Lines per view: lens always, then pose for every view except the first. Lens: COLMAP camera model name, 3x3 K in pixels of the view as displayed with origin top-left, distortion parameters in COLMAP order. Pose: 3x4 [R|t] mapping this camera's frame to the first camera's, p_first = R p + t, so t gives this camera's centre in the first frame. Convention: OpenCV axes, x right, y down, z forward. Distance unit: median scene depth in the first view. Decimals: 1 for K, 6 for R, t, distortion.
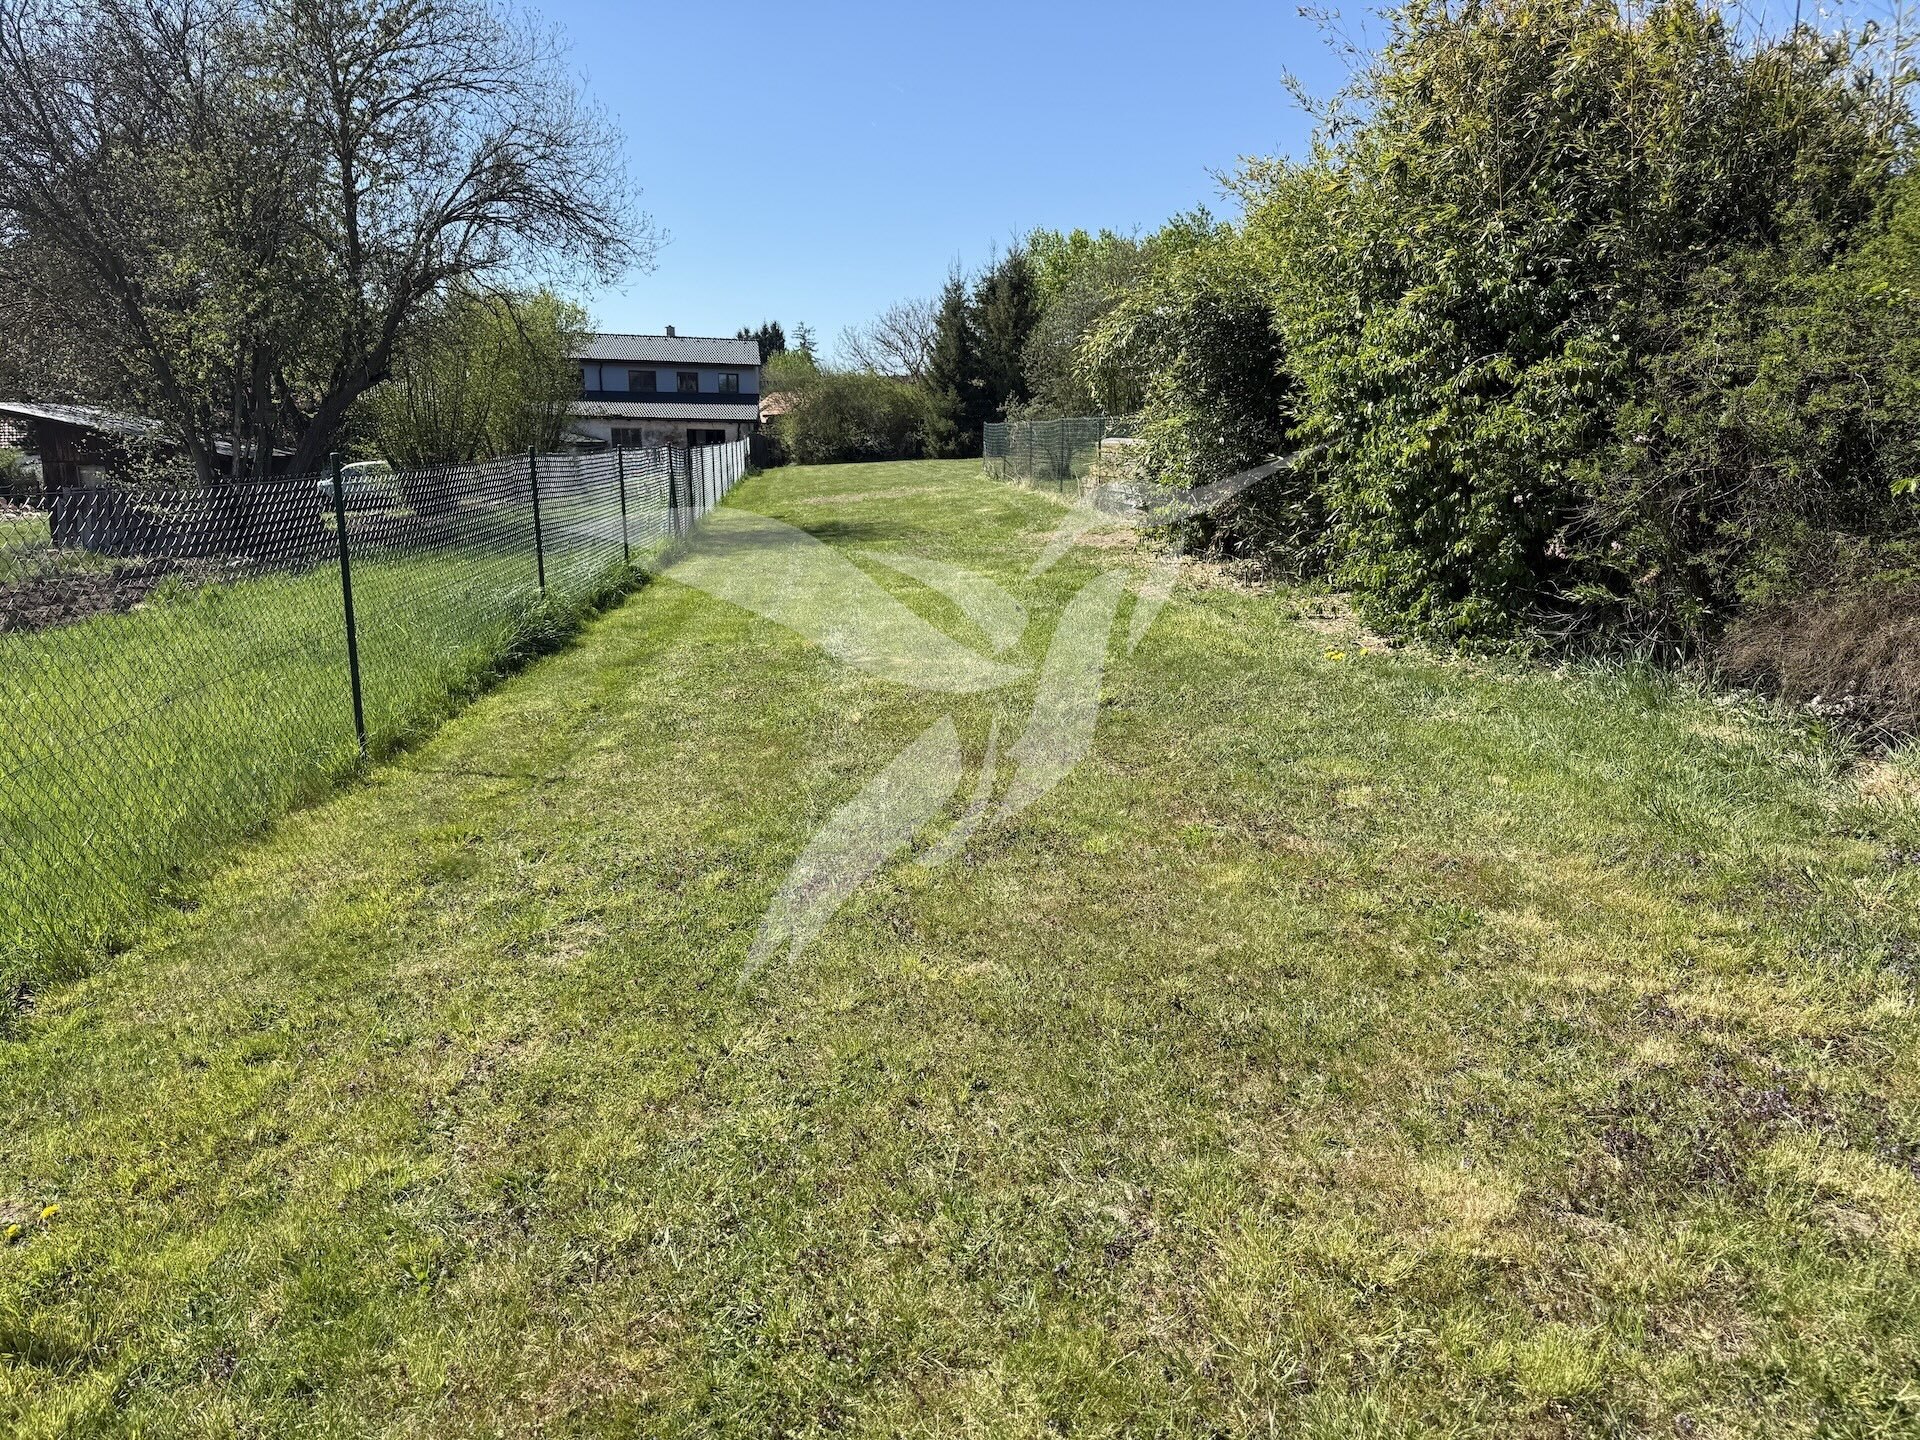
lens RADIAL K [[1332.1, 0, 963.7], [0, 1332.1, 726.2], [0, 0, 1]] dist [0.065754, -0.000235]
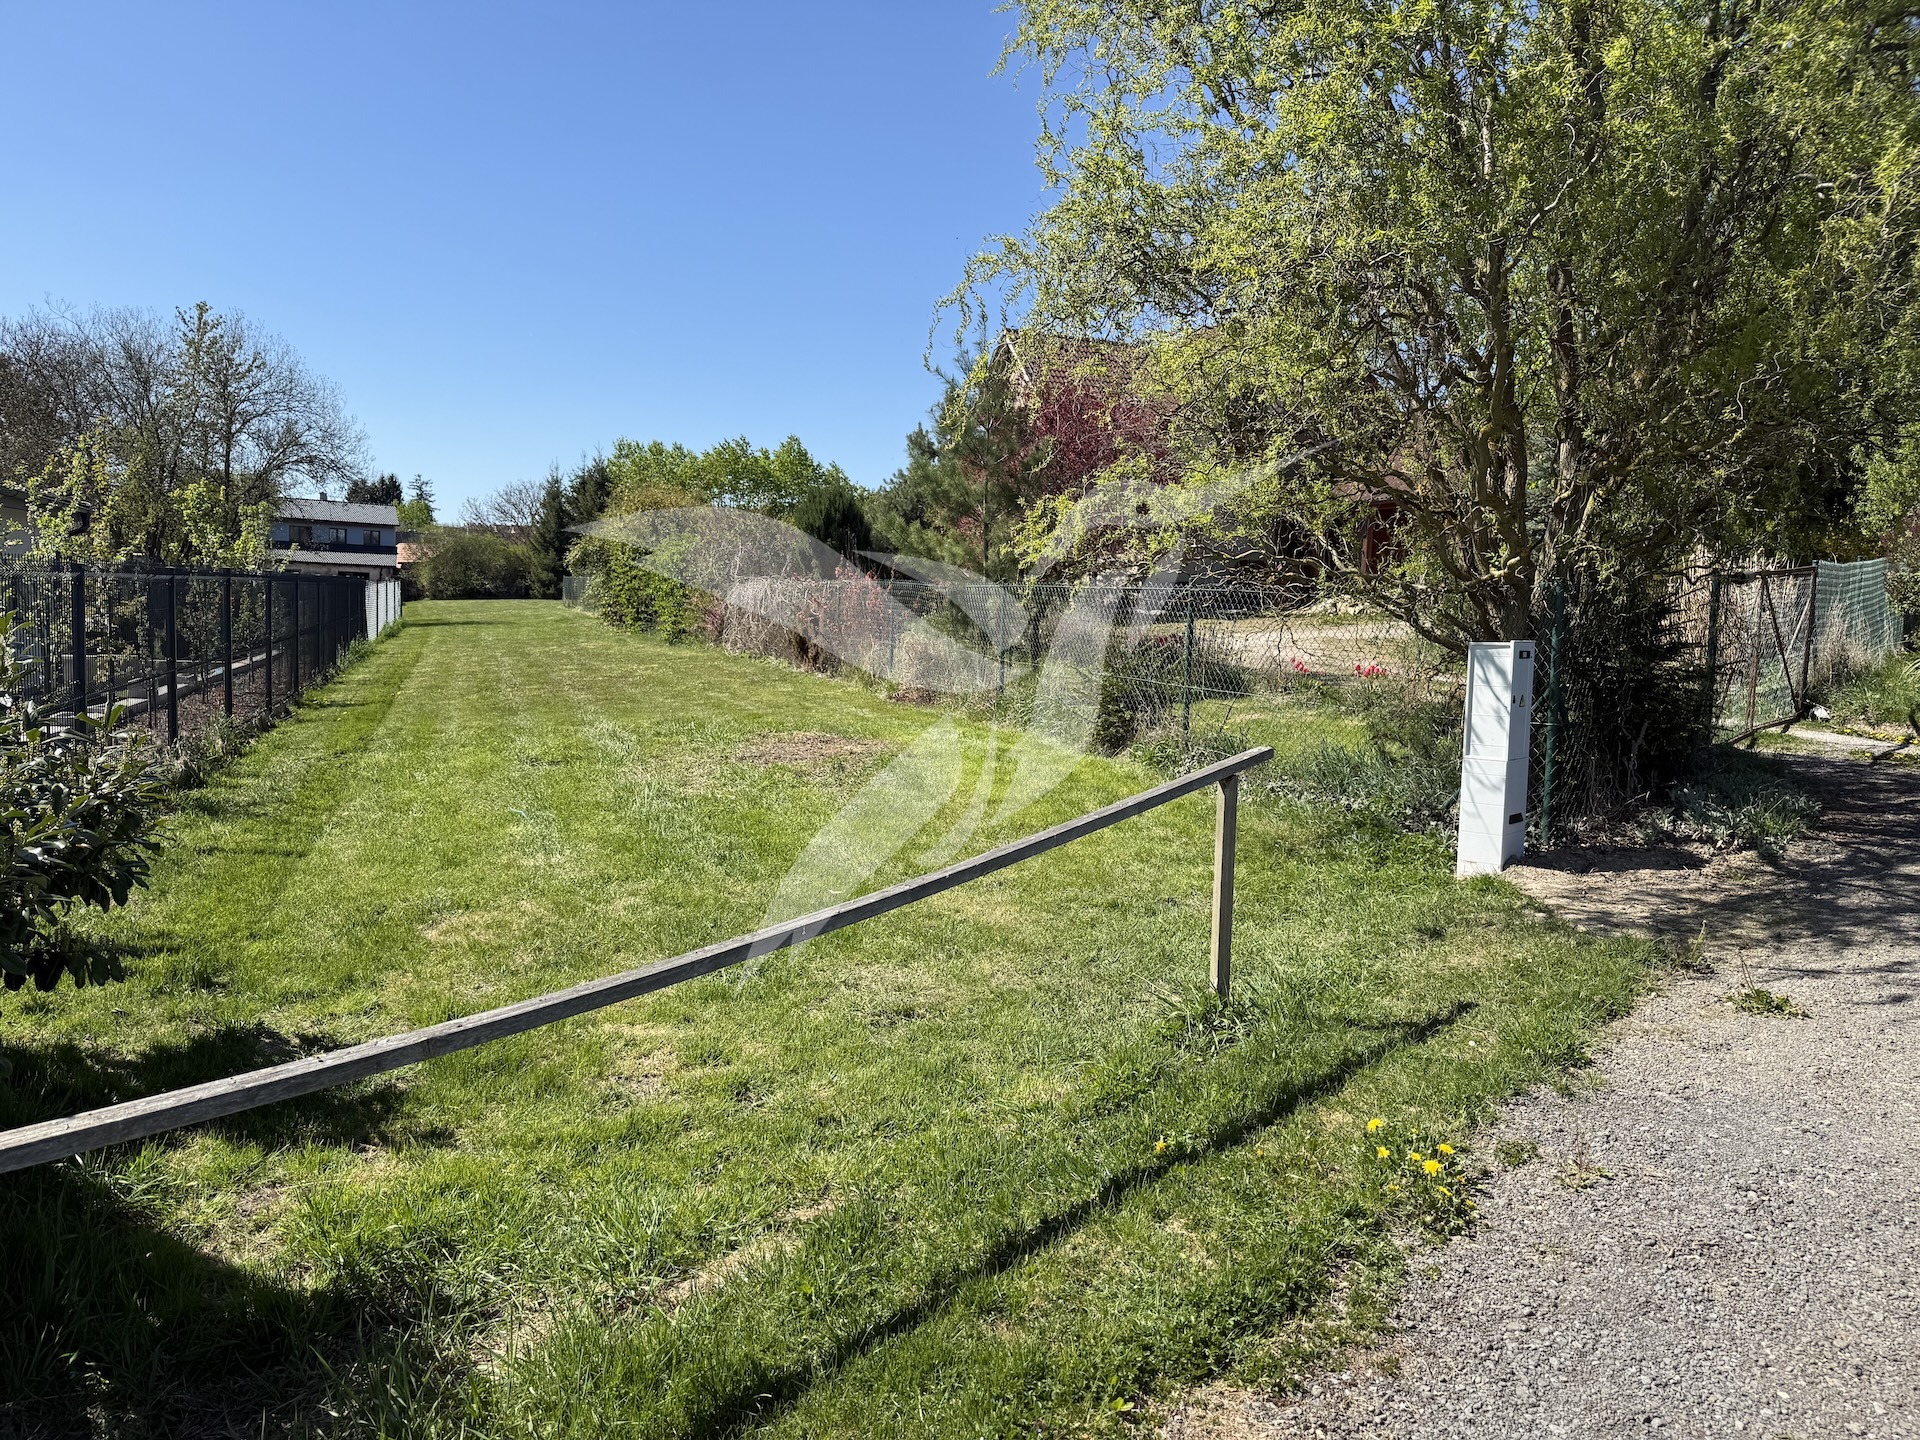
lens RADIAL K [[1332.1, 0, 965.6], [0, 1332.1, 711.4], [0, 0, 1]] dist [0.065754, -0.000235]
pose [[0.960695, 0.010952, 0.277388, 0.018727], [0.022471, 0.992874, -0.117028, 0.087184], [-0.276693, 0.118661, 0.953604, -0.431649]]
